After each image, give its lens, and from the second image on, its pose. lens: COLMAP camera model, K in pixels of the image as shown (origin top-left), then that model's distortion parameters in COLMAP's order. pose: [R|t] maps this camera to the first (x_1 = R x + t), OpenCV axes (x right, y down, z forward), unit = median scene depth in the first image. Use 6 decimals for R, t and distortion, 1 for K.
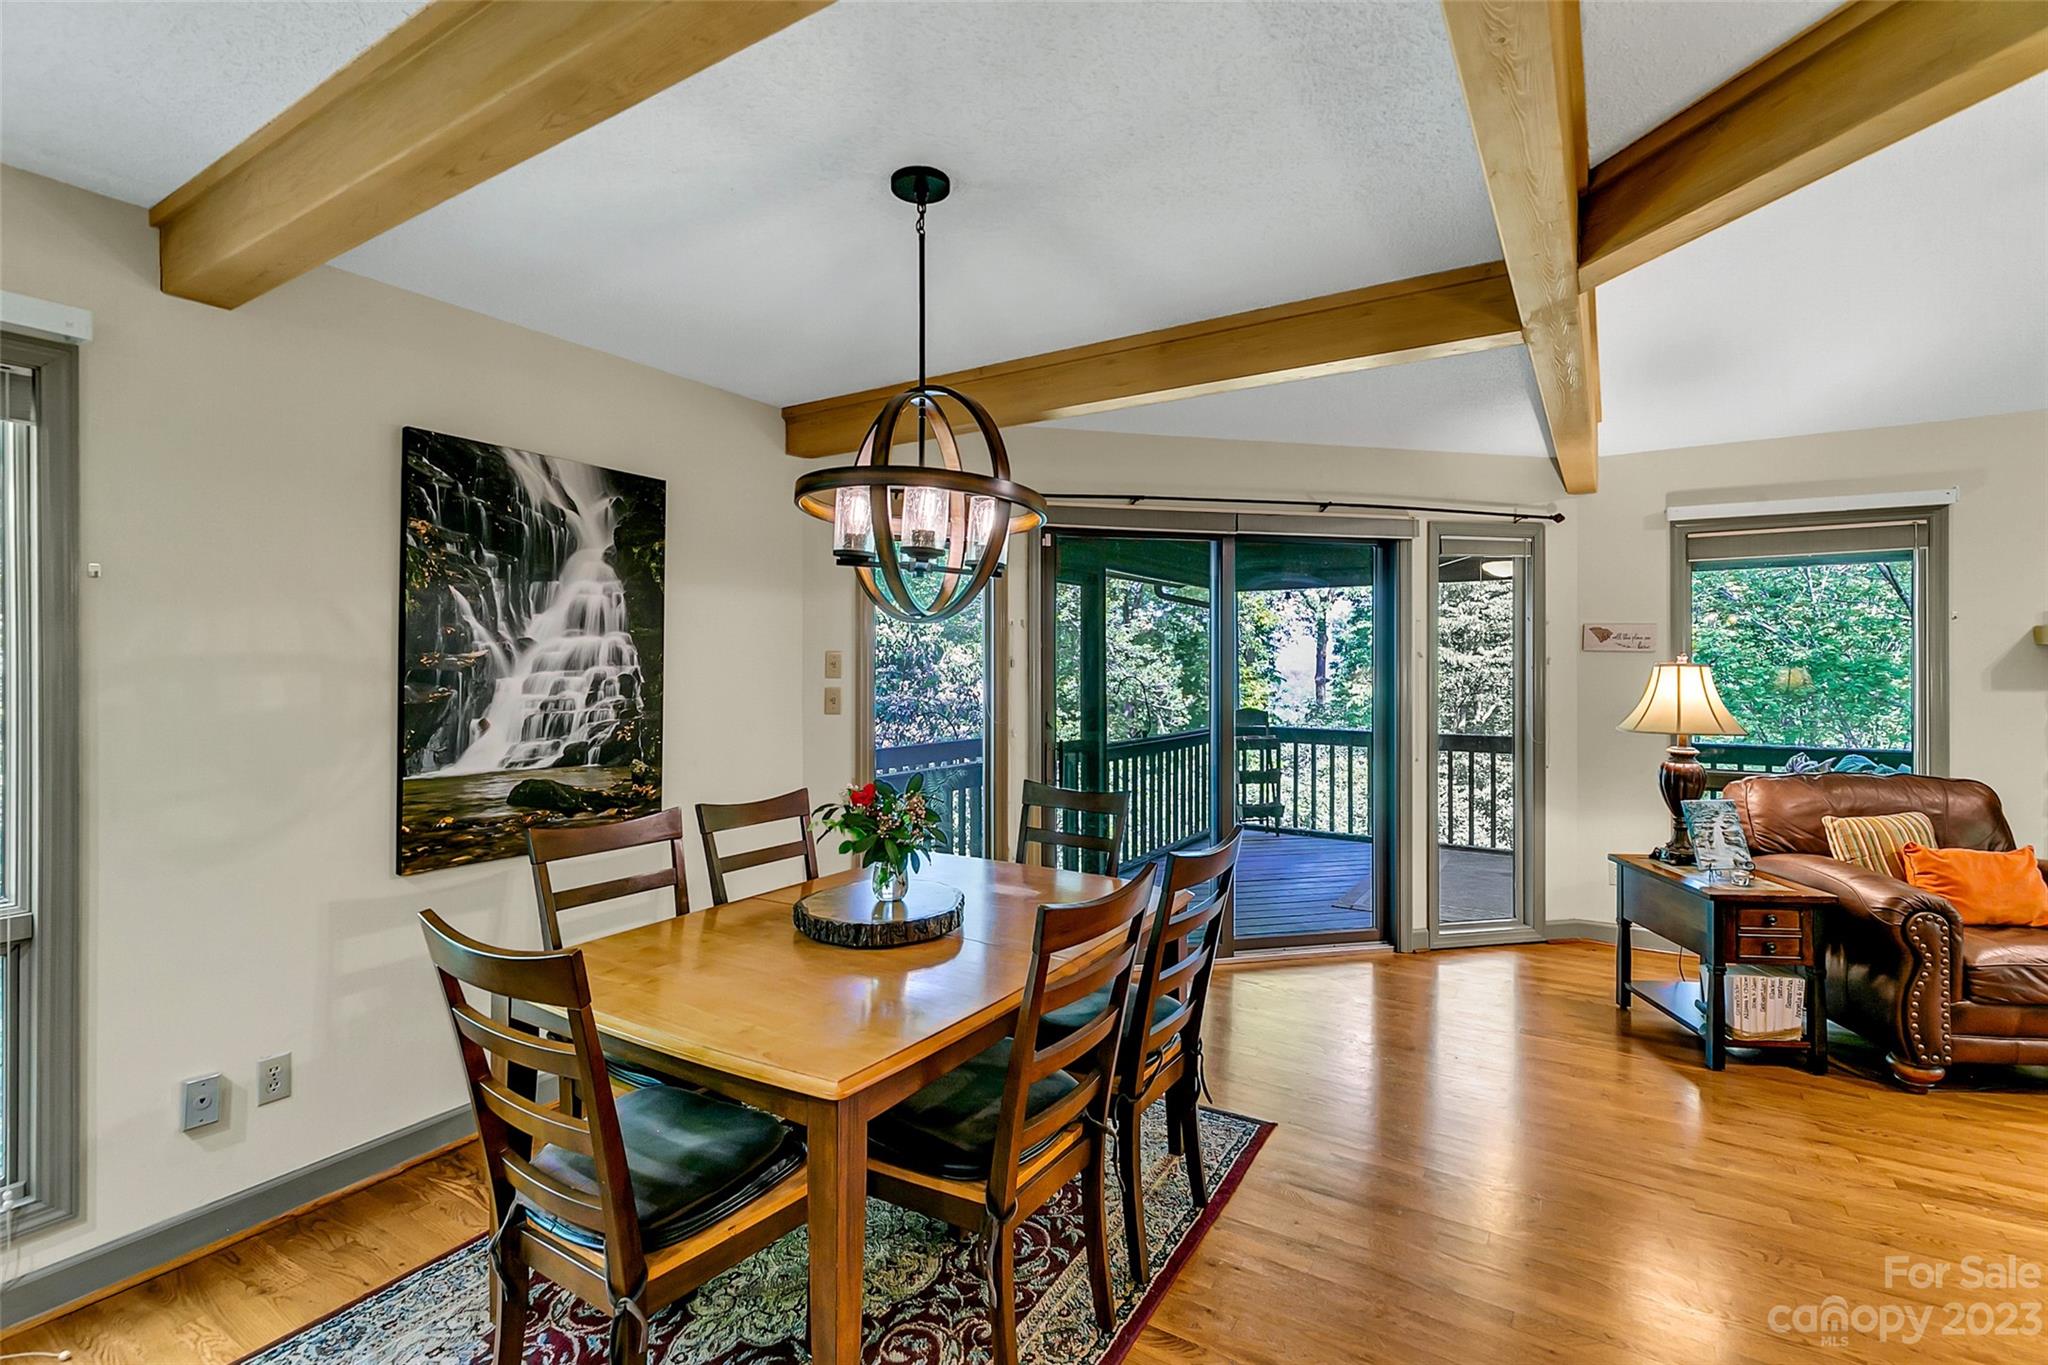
lens RADIAL K [[941.2, 0, 1038.3], [0, 941.2, 672.7], [0, 0, 1]] dist [0.011490, -0.002661]
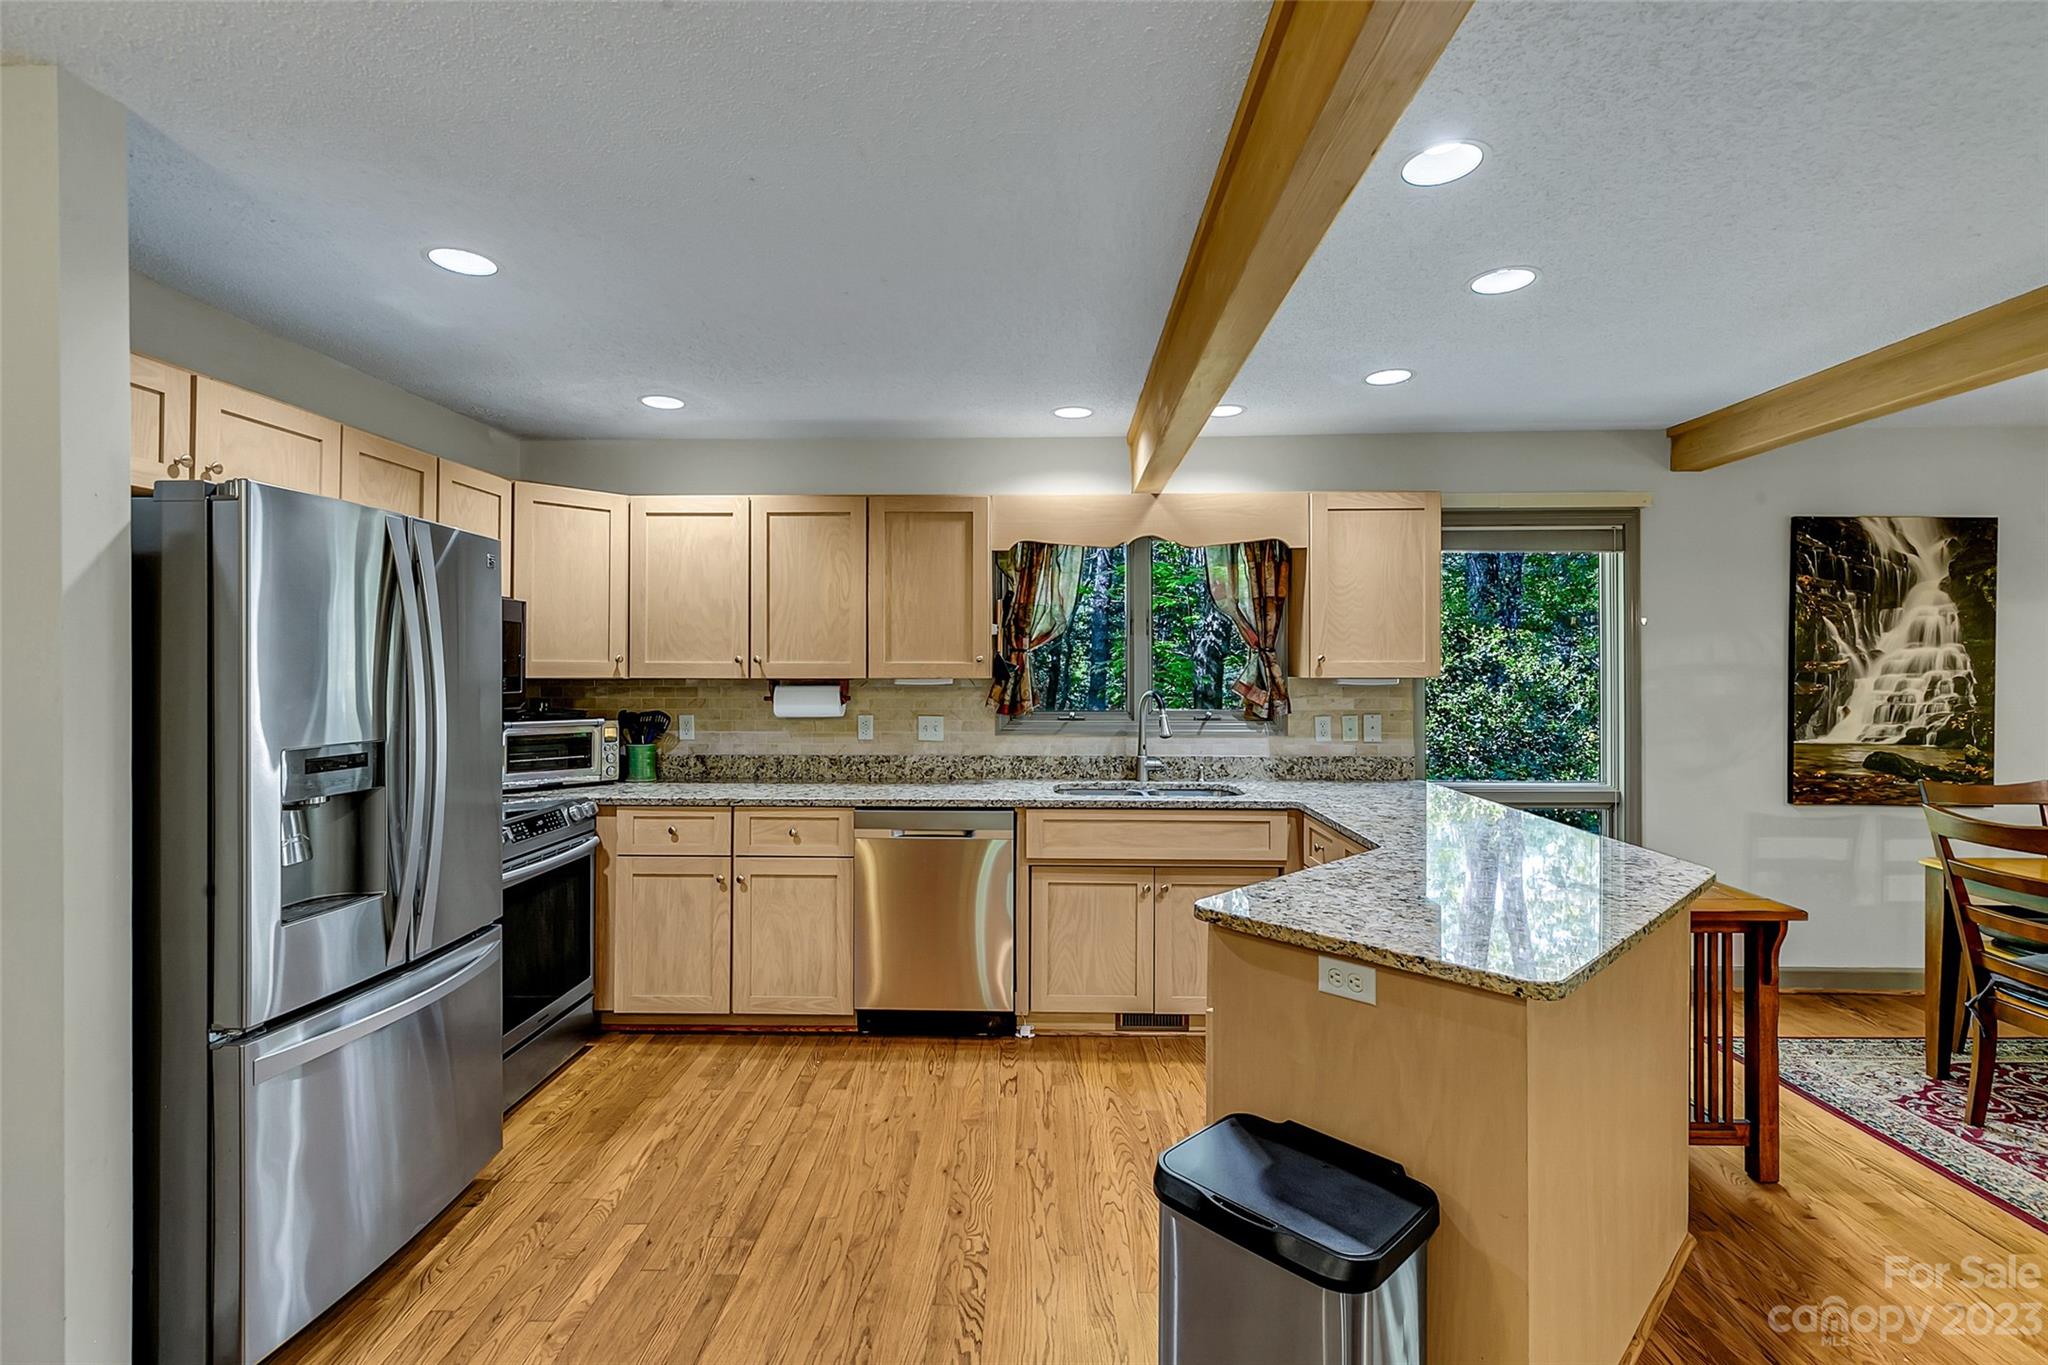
lens RADIAL K [[941.2, 0, 1027.4], [0, 941.2, 665.8], [0, 0, 1]] dist [0.011490, -0.002661]
pose [[0.495393, -0.006824, -0.868642, 0.050715], [-0.005462, 0.999925, -0.010970, 0.008218], [0.868652, 0.010179, 0.495318, -0.733578]]
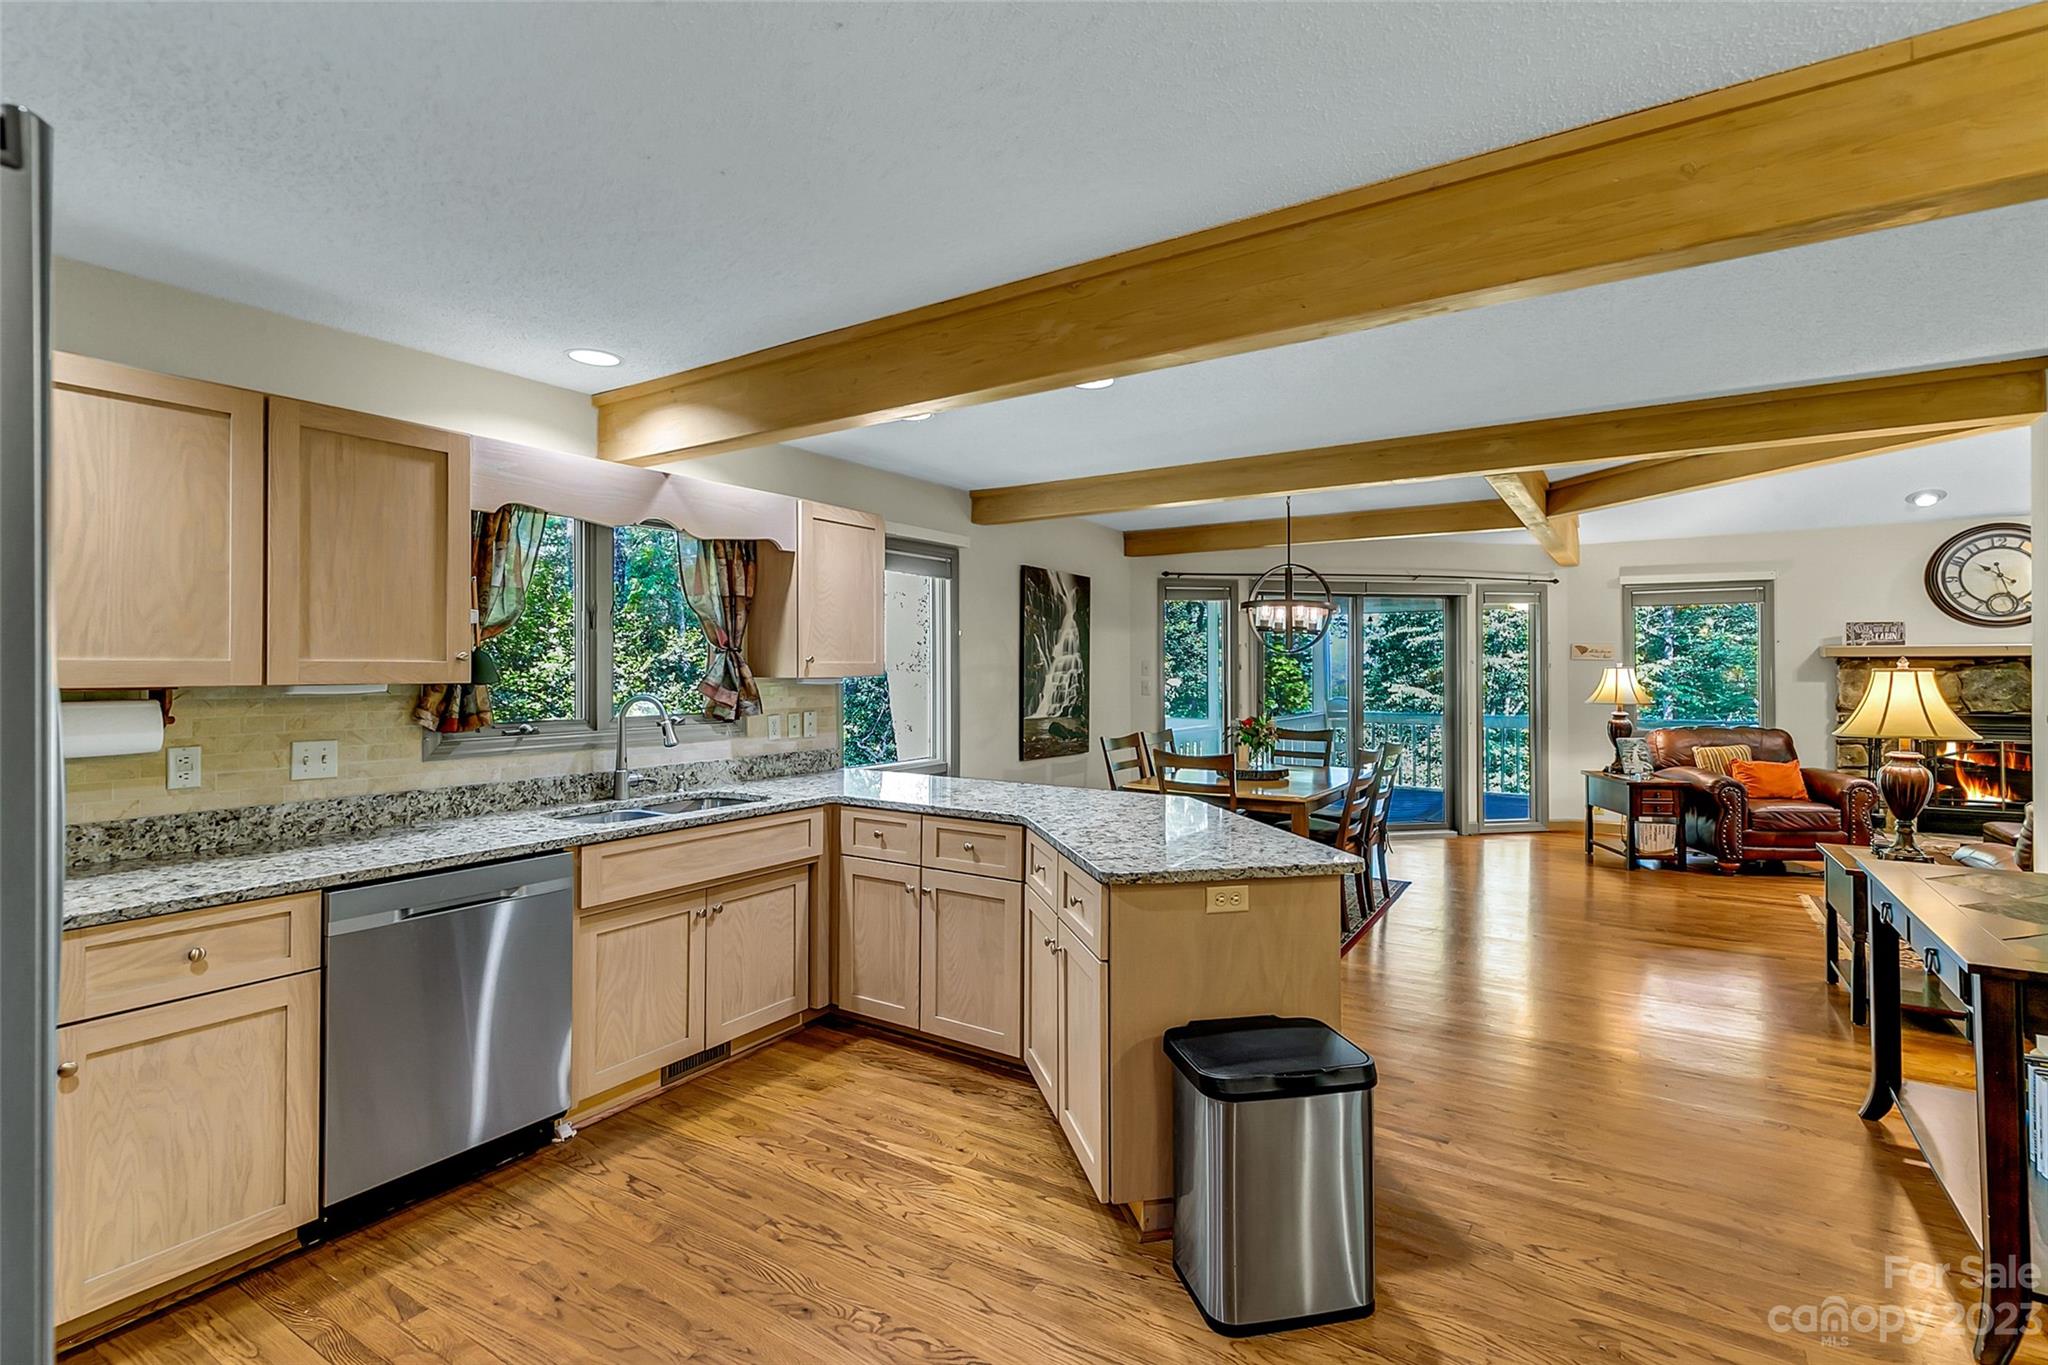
lens RADIAL K [[941.2, 0, 1024.3], [0, 941.2, 659.4], [0, 0, 1]] dist [0.011490, -0.002661]
pose [[0.999278, -0.004996, -0.037660, -0.489459], [0.004342, 0.999839, -0.017432, 0.007198], [0.037741, 0.017256, 0.999139, -1.065118]]
